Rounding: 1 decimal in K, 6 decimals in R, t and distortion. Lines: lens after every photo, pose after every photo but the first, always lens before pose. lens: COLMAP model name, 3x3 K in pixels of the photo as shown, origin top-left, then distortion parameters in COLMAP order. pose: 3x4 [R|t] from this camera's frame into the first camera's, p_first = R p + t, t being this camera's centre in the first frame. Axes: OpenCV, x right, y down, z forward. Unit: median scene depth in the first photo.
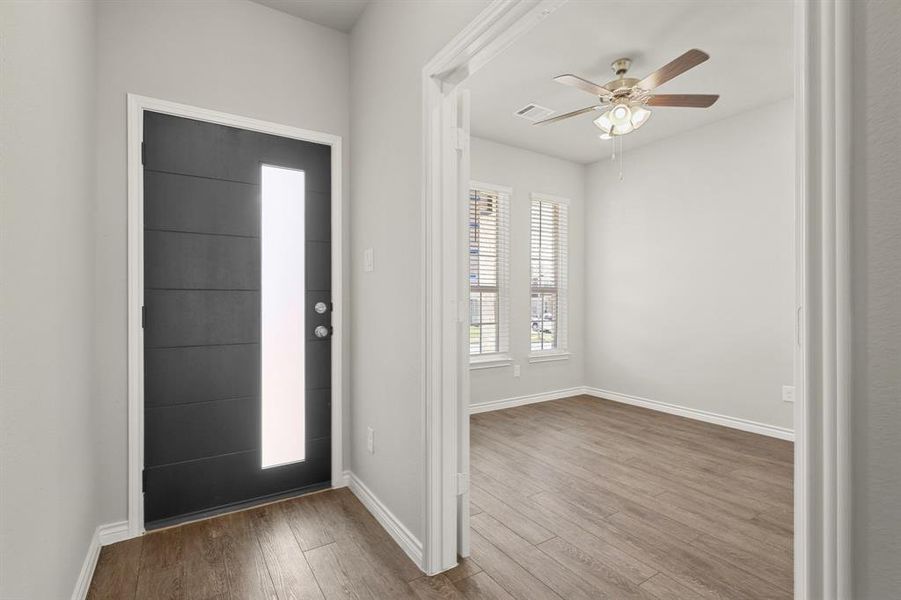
lens RADIAL K [[421.9, 0, 455.6], [0, 421.9, 298.3], [0, 0, 1]] dist [-0.000033, 0.000023]
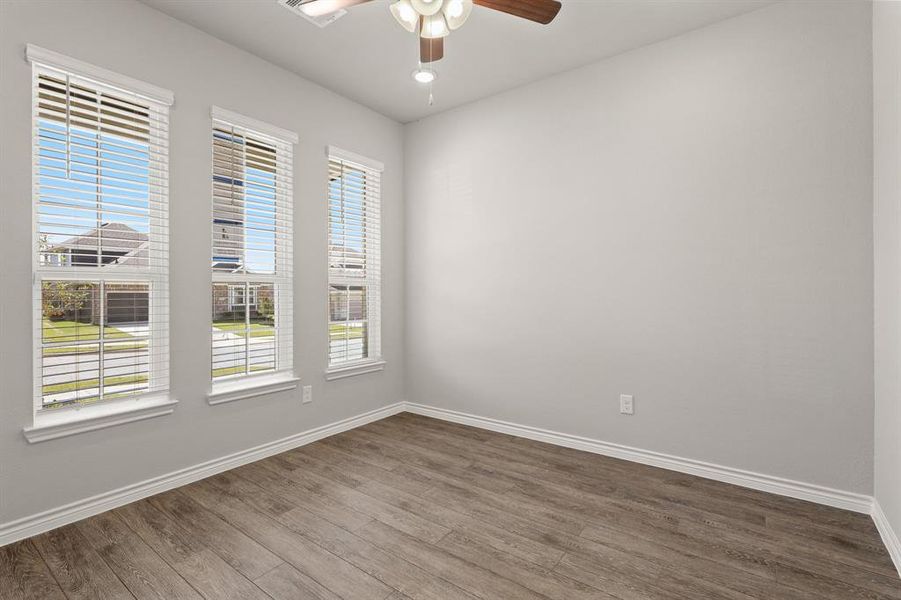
lens RADIAL K [[421.9, 0, 448.8], [0, 421.9, 296.0], [0, 0, 1]] dist [-0.000033, 0.000023]
pose [[0.938061, -0.004626, 0.346438, 0.149758], [0.000551, 0.999929, 0.011862, -0.001682], [-0.346469, -0.010937, 0.937998, 0.304622]]
